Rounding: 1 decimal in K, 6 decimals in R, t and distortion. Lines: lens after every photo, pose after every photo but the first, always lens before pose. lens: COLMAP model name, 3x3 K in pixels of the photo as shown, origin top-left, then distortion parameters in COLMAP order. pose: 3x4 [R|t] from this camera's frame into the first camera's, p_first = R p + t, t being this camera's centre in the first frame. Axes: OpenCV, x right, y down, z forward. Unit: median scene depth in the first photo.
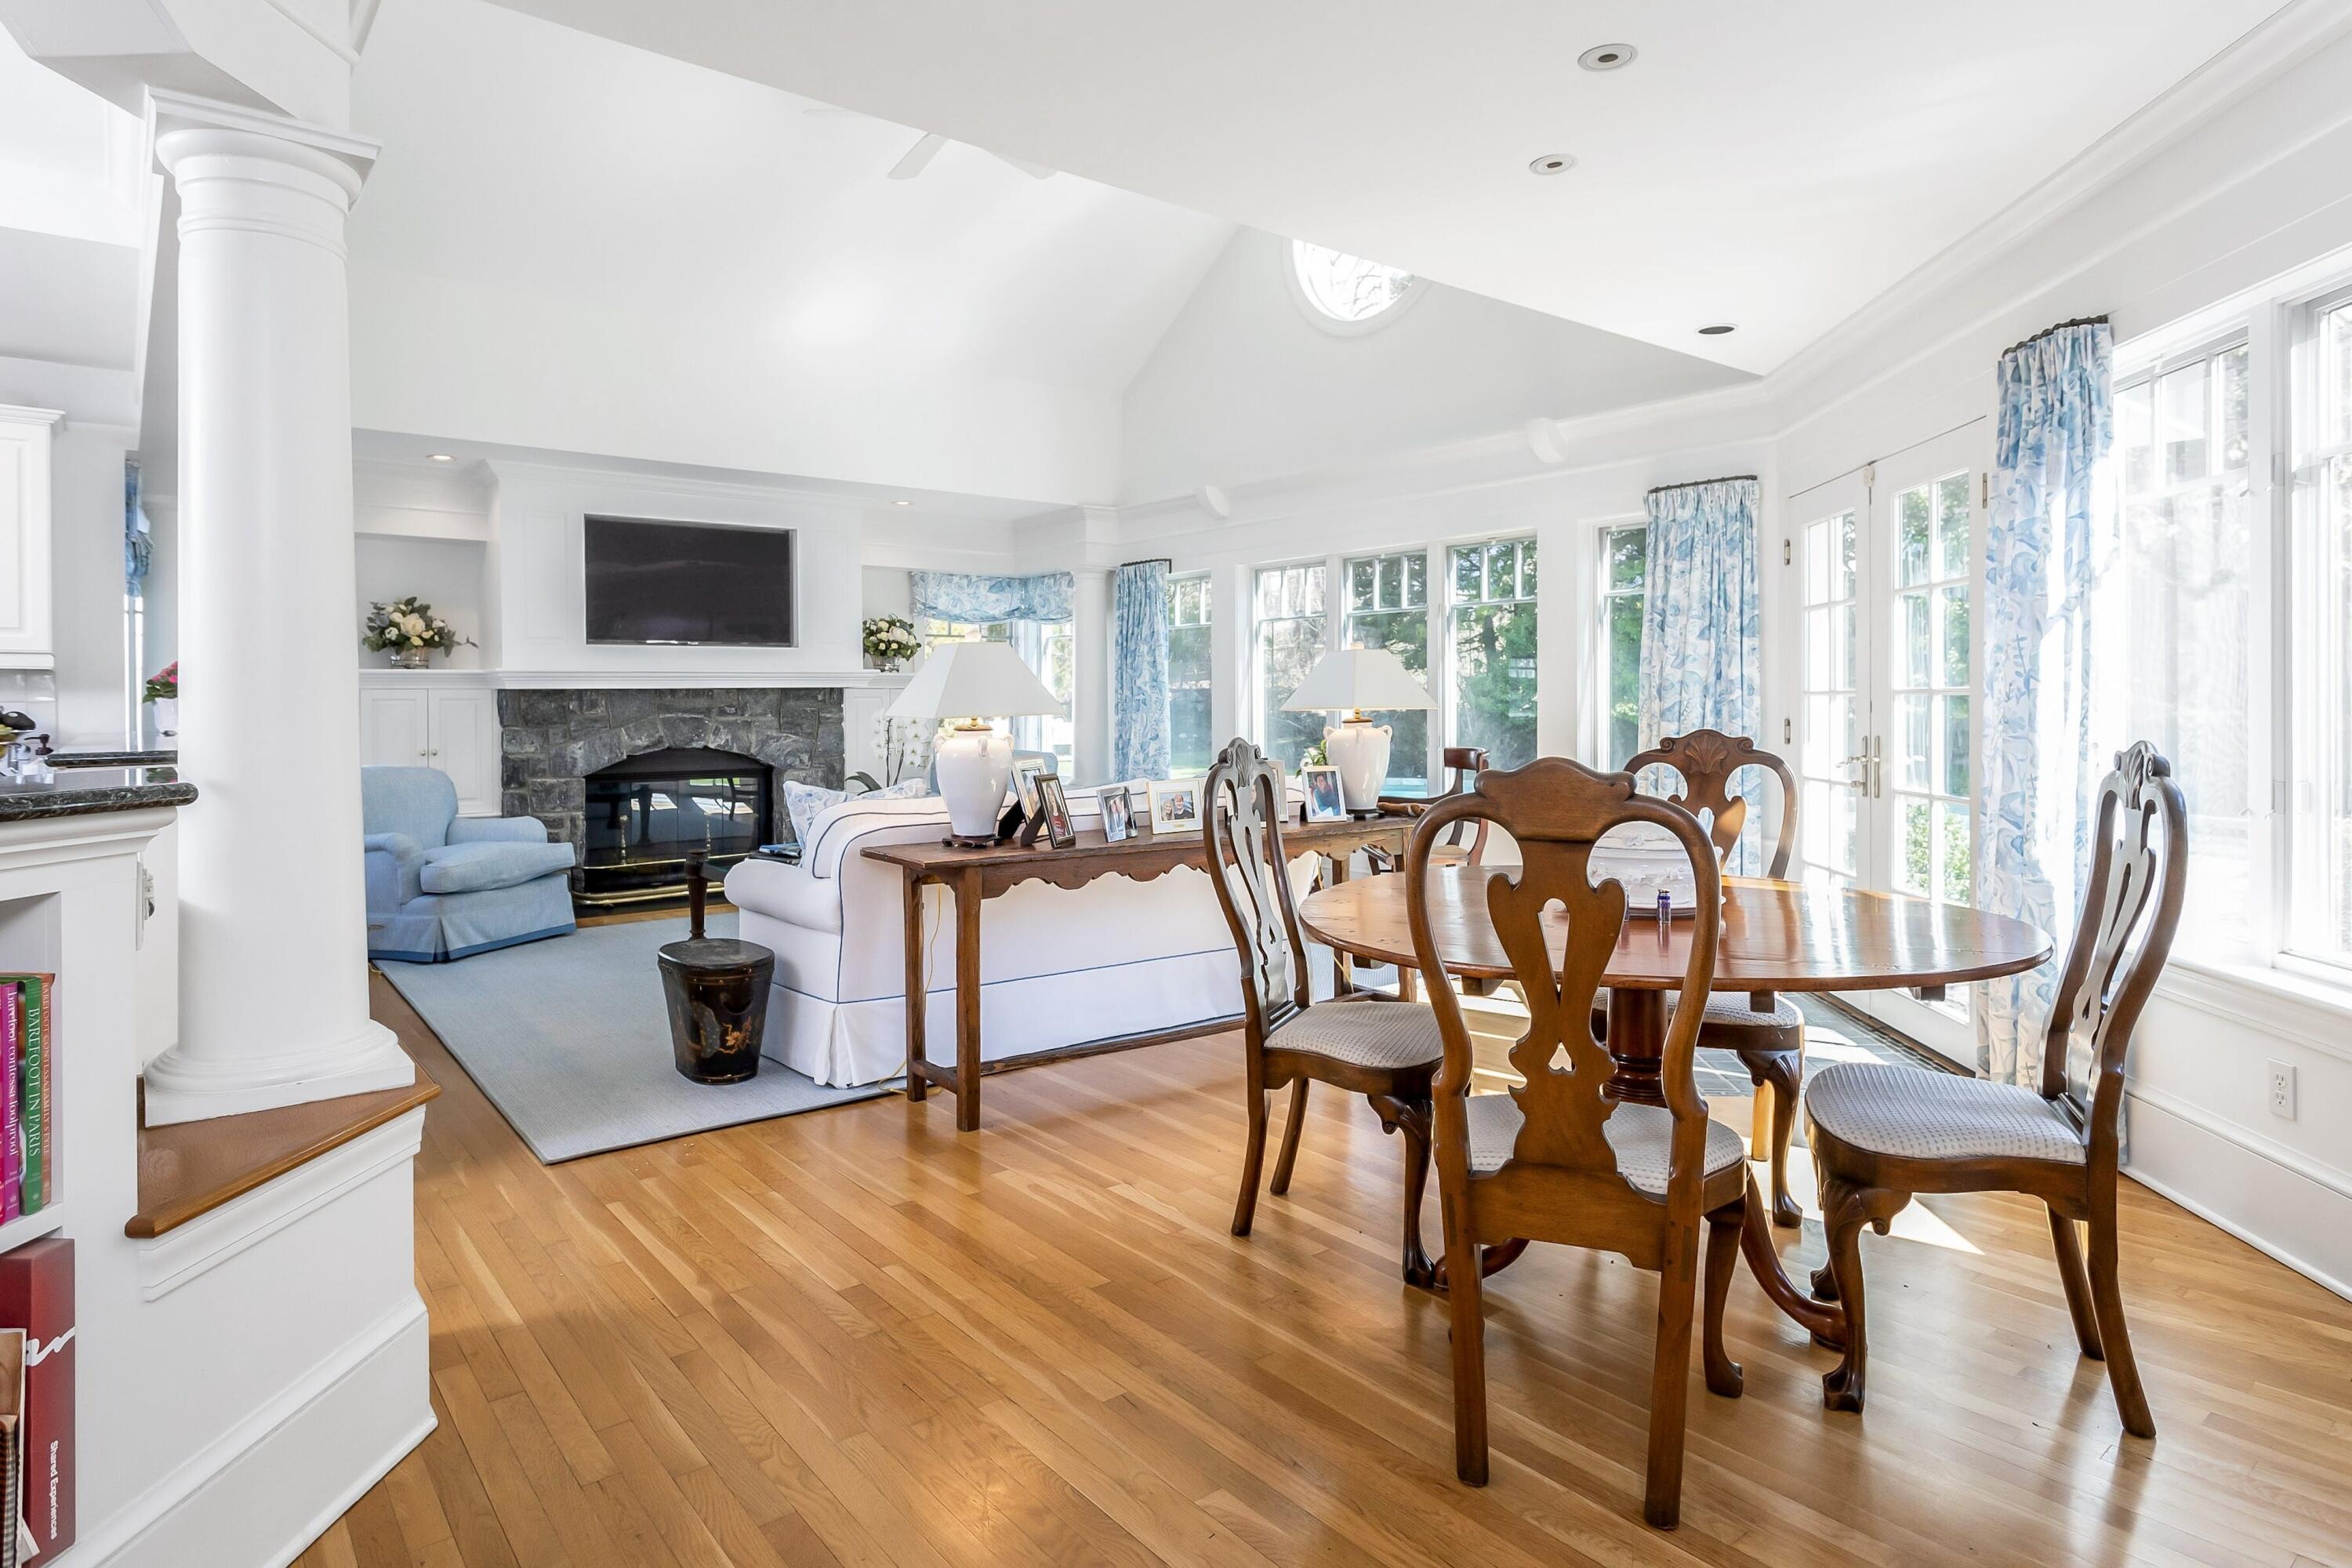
lens RADIAL K [[1308.5, 0, 1156.1], [0, 1308.5, 708.3], [0, 0, 1]] dist [0.004783, 0.000251]
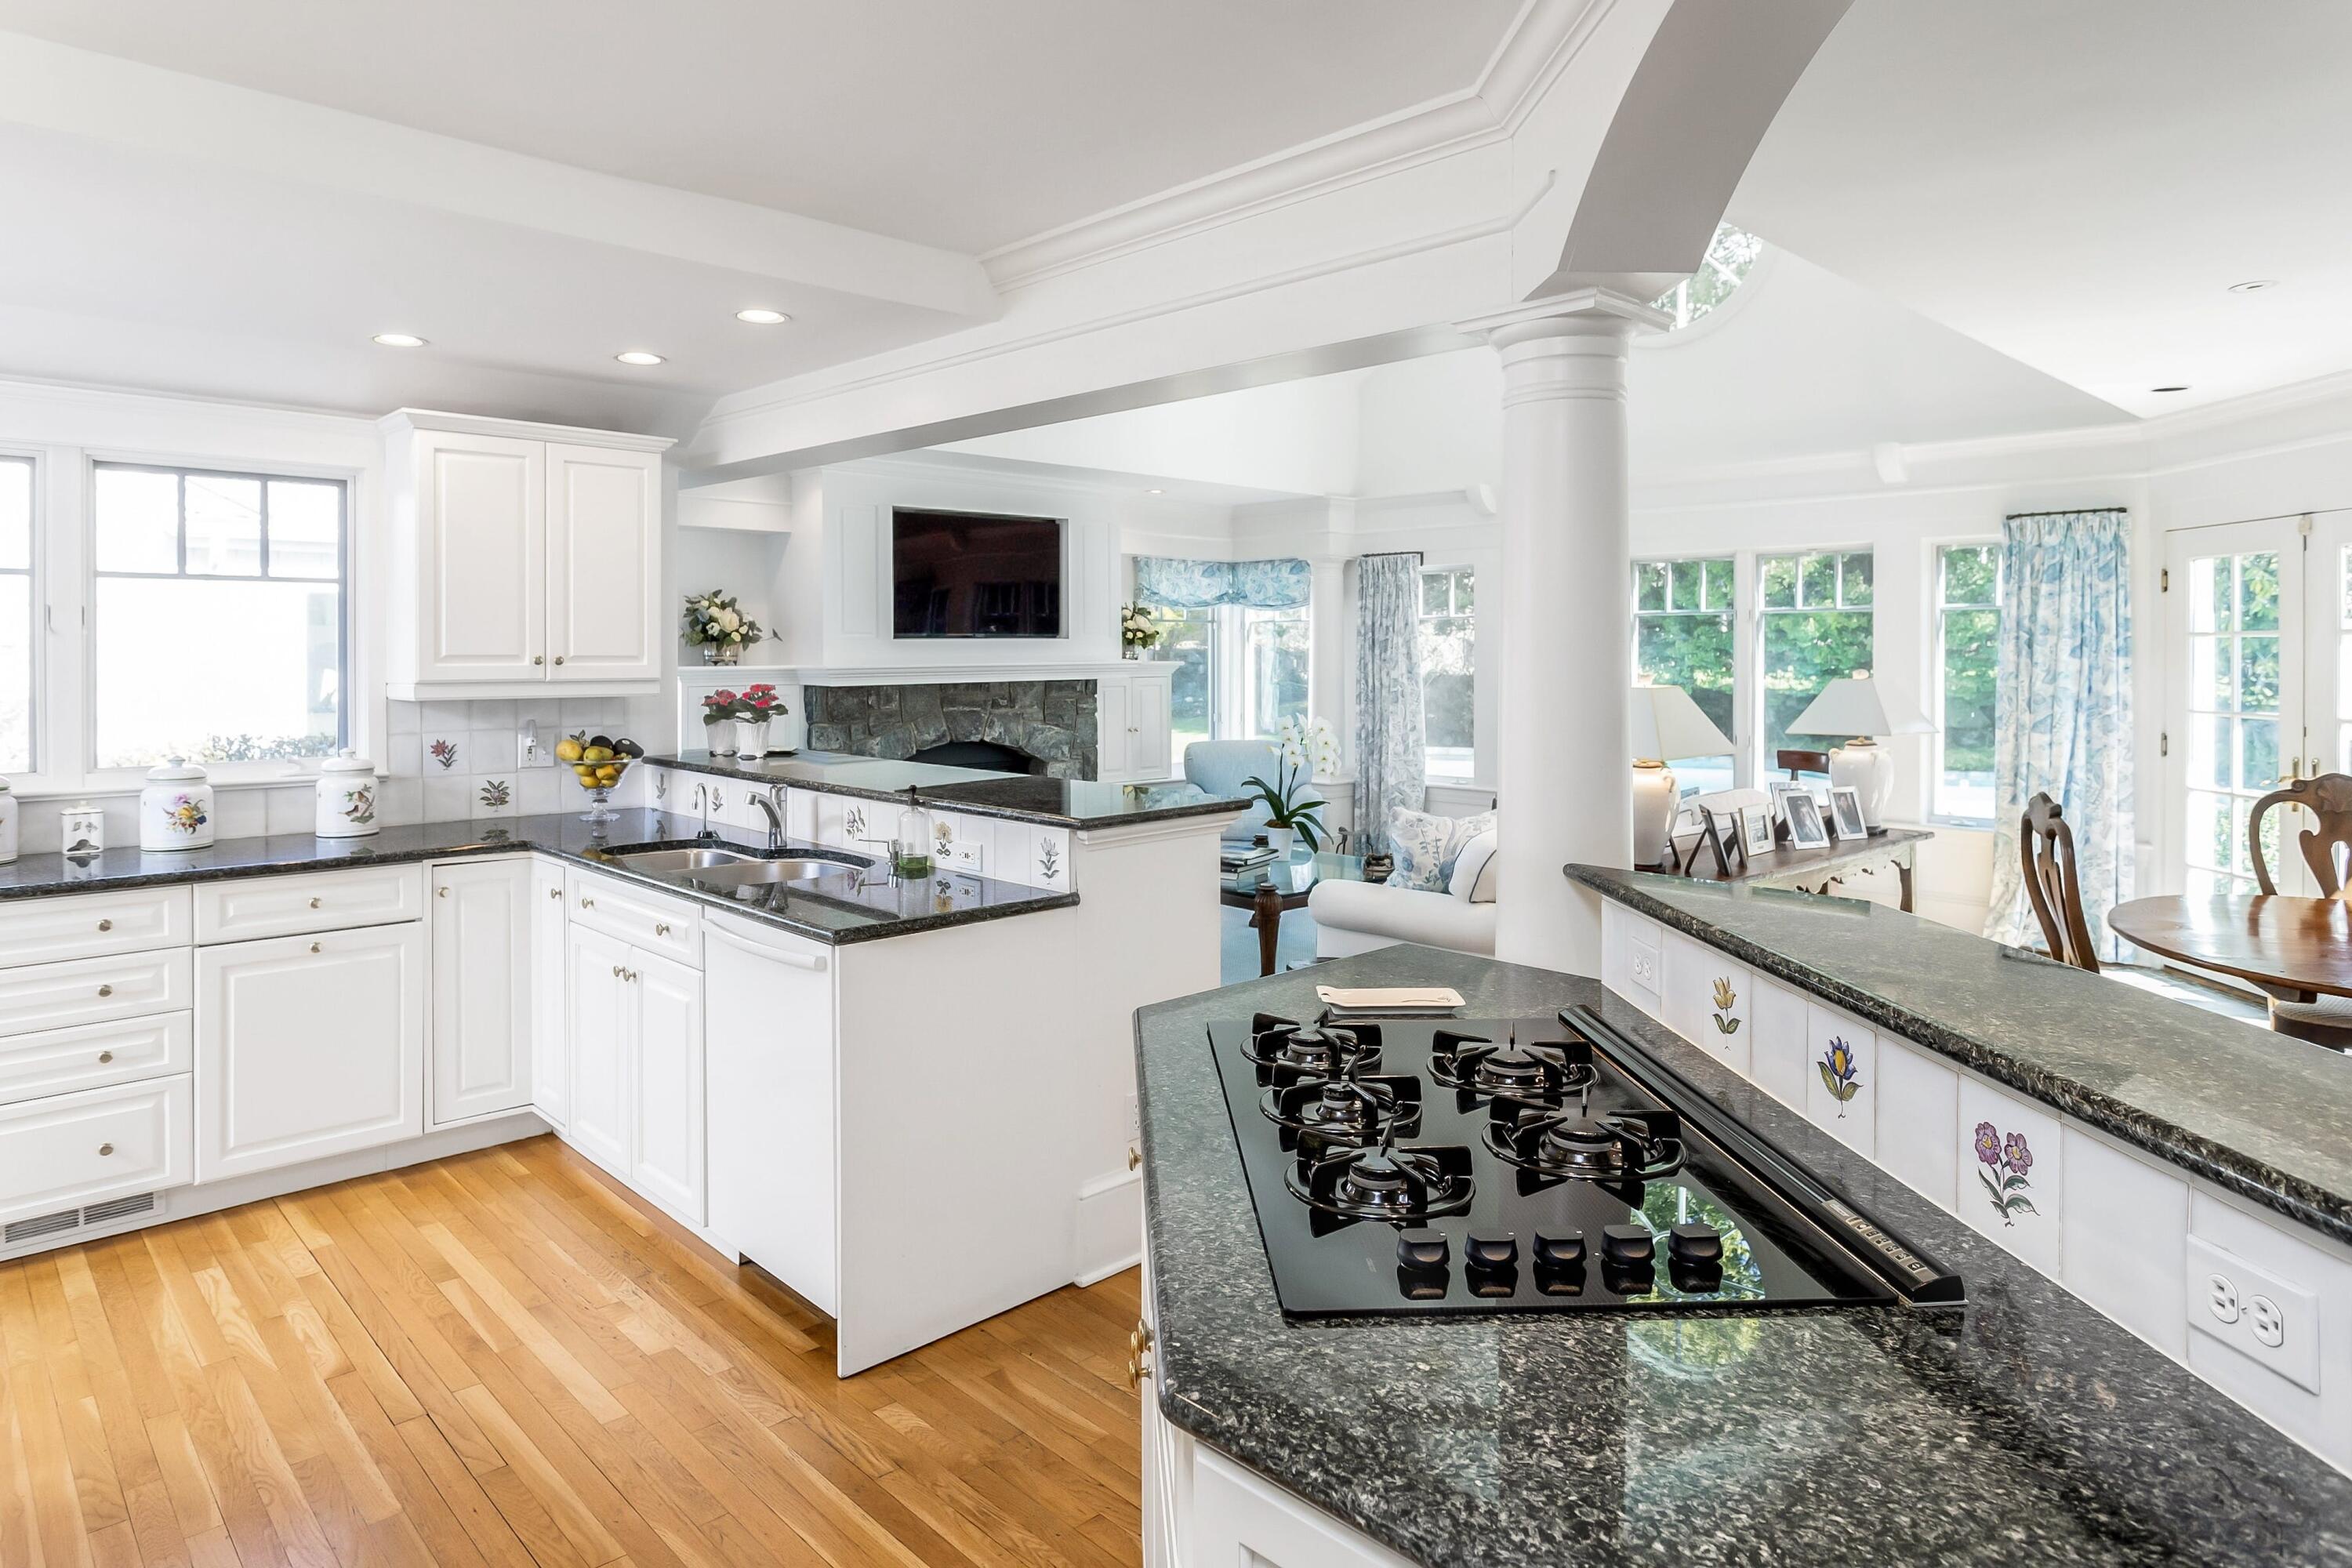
lens RADIAL K [[1379.3, 0, 1187.7], [0, 1379.3, 658.8], [0, 0, 1]] dist [0.003603, 0.001371]
pose [[0.995330, 0.005517, 0.096372, -0.314333], [-0.005567, 0.999984, 0.000251, -0.035597], [-0.096369, -0.000786, 0.995345, -0.049489]]
